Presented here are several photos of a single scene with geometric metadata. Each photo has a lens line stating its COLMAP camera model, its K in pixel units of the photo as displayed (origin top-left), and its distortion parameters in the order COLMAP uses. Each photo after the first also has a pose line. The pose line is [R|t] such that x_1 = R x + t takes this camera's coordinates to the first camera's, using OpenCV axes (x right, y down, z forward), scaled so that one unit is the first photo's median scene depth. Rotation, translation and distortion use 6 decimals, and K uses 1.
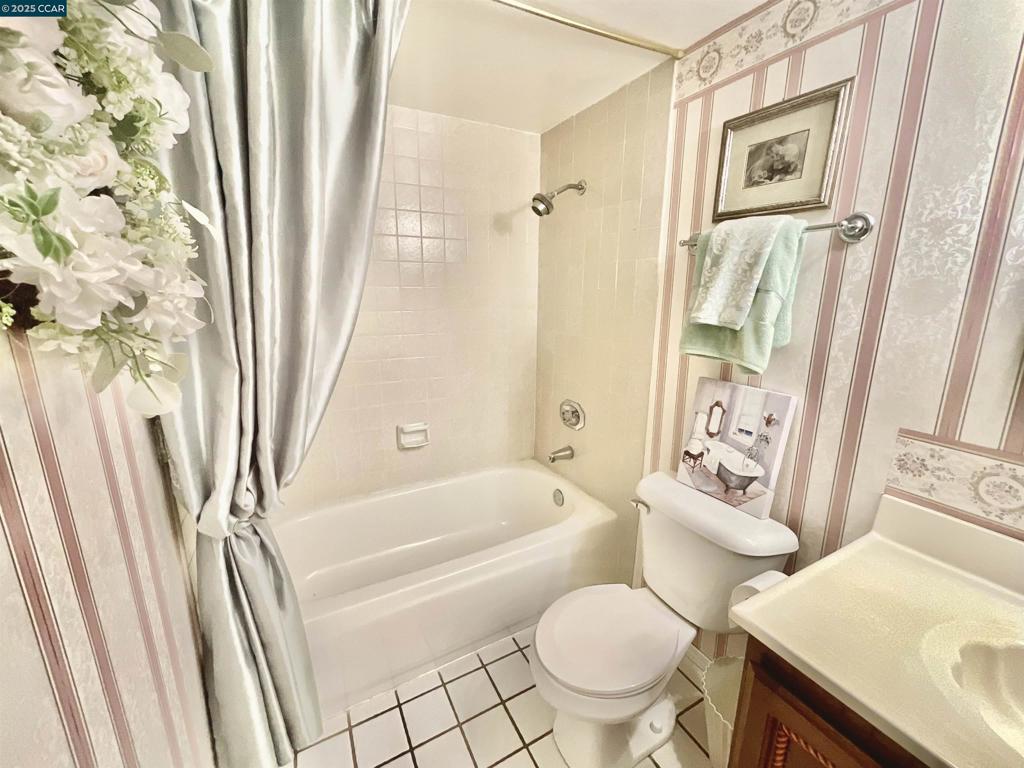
lens RADIAL K [[411.6, 0, 511.7], [0, 411.6, 384.0], [0, 0, 1]] dist [-0.001635, -0.000678]
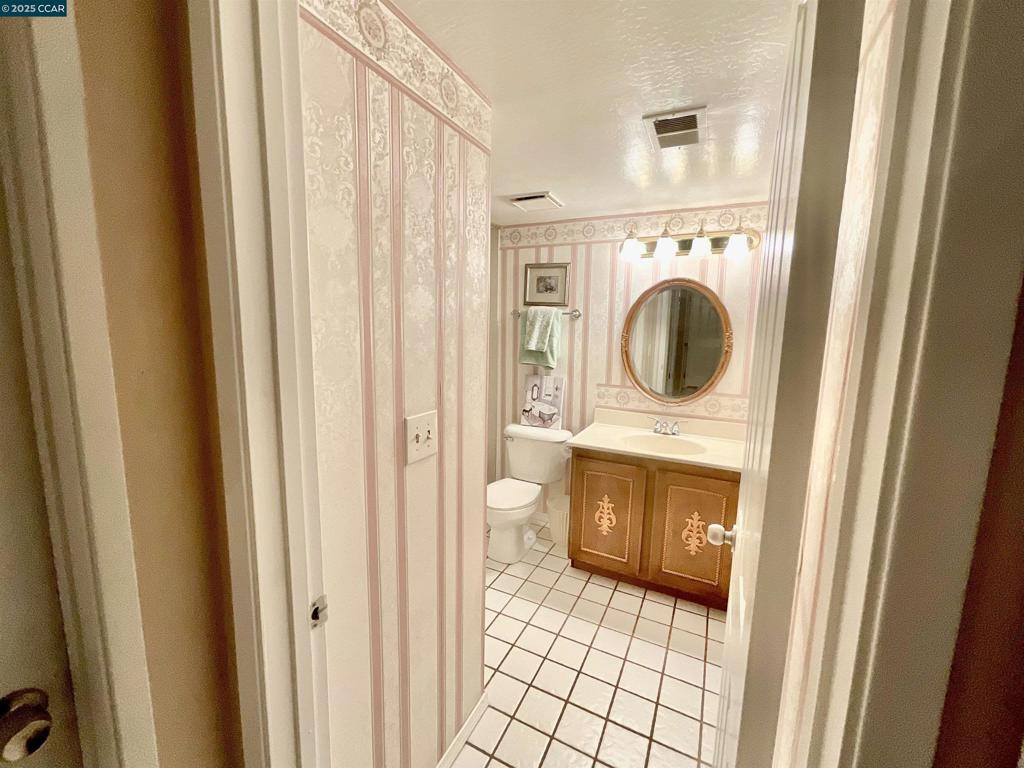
lens RADIAL K [[411.6, 0, 514.8], [0, 411.6, 383.4], [0, 0, 1]] dist [-0.001635, -0.000678]
pose [[0.805536, -0.064589, 0.589016, -1.001570], [0.113242, 0.992500, -0.046036, 0.142256], [-0.581625, 0.103785, 0.806809, -0.819580]]
